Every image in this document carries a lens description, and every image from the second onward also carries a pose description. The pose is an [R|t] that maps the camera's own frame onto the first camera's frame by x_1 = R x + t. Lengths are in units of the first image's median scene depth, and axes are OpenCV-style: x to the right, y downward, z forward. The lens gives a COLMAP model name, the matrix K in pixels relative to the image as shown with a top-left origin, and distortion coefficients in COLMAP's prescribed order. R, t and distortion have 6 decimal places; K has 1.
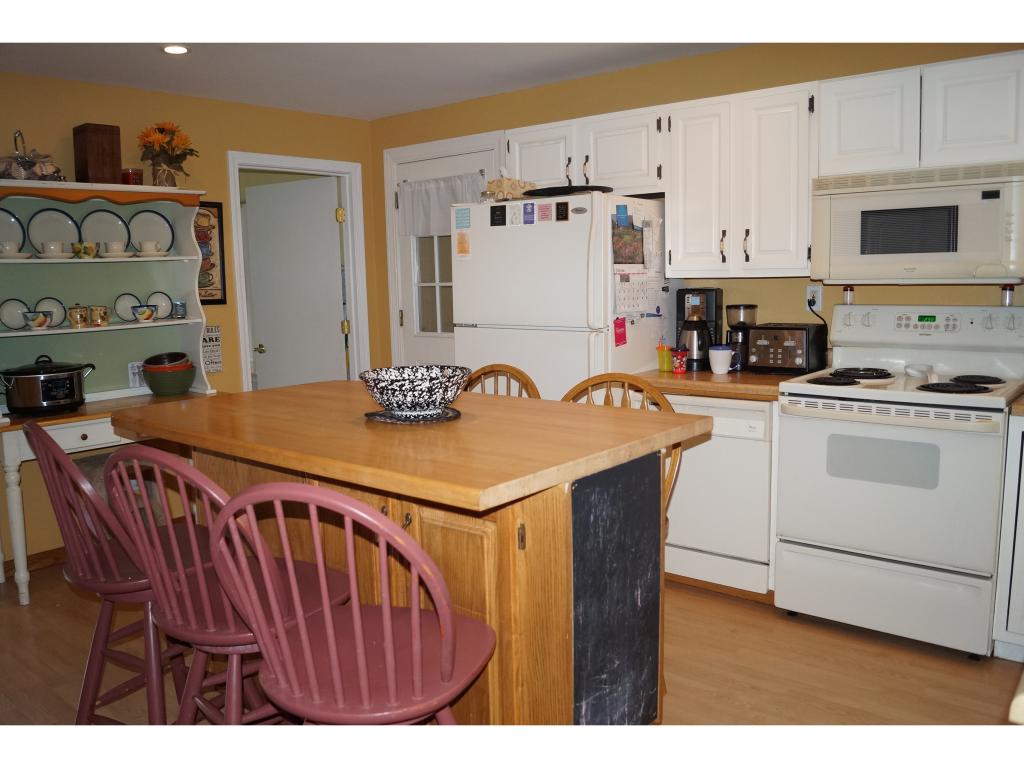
lens RADIAL K [[840.2, 0, 512.0], [0, 840.2, 384.0], [0, 0, 1]] dist [0.006324, -0.103399]
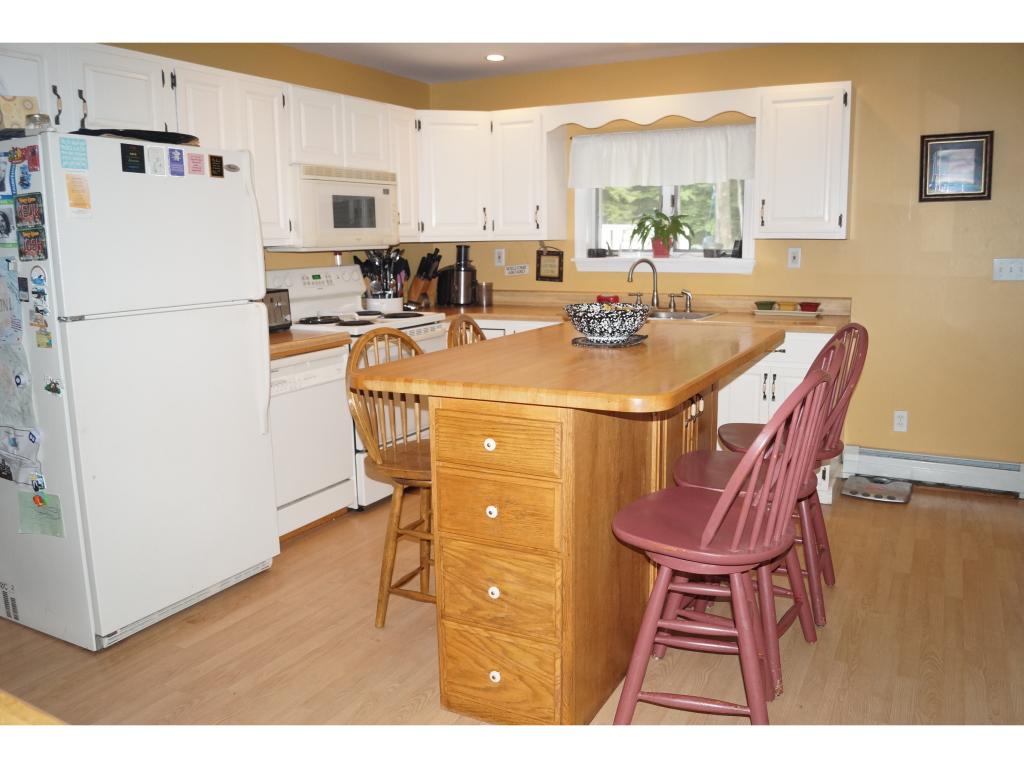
lens RADIAL K [[836.0, 0, 512.0], [0, 836.0, 384.0], [0, 0, 1]] dist [-0.007430, -0.004385]
pose [[-0.199545, -0.144818, 0.969128, -0.866473], [0.150474, 0.972759, 0.176344, -0.095546], [-0.968266, 0.181017, -0.172318, 0.906916]]
